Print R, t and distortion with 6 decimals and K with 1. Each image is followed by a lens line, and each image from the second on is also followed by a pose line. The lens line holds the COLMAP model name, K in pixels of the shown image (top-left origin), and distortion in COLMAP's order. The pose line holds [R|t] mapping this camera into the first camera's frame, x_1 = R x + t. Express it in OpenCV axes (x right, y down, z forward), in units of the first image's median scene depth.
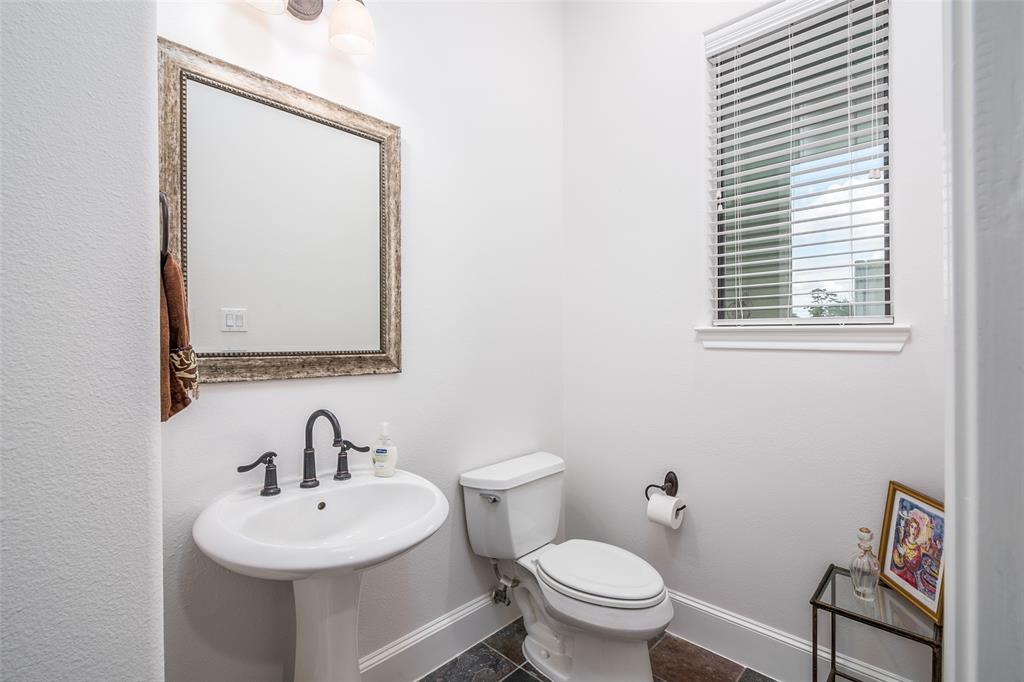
lens RADIAL K [[469.5, 0, 512.5], [0, 469.5, 341.9], [0, 0, 1]] dist [-0.023331, 0.002066]
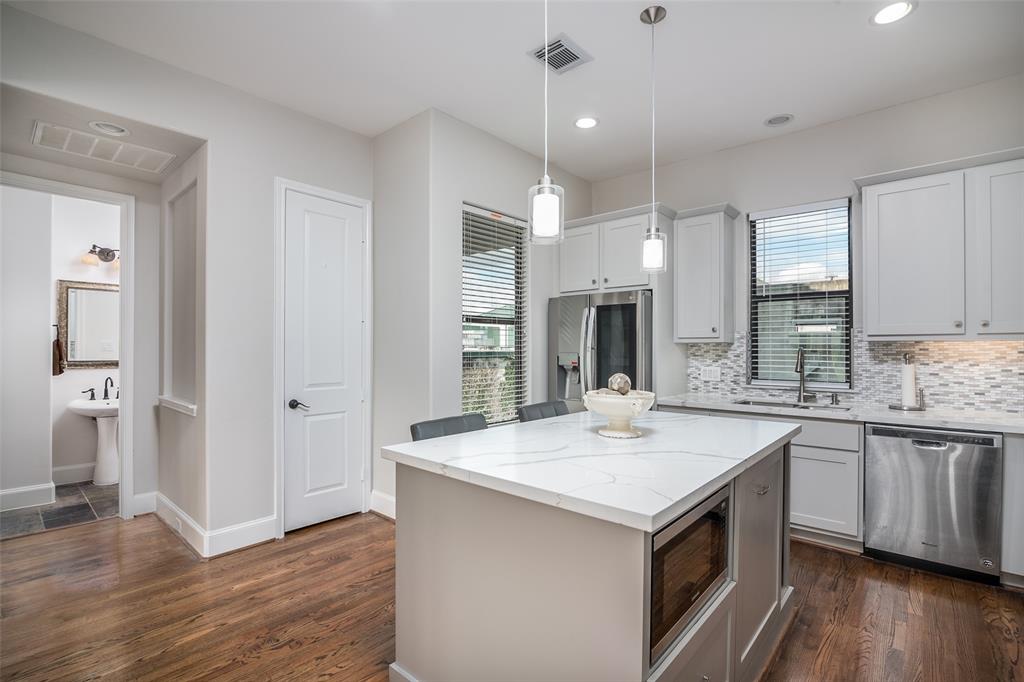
lens RADIAL K [[469.5, 0, 512.9], [0, 469.5, 349.3], [0, 0, 1]] dist [-0.023331, 0.002066]
pose [[0.999503, 0.004804, 0.031158, 2.652308], [-0.004737, 0.999986, -0.002203, -0.075766], [-0.031168, 0.002054, 0.999512, -2.706199]]
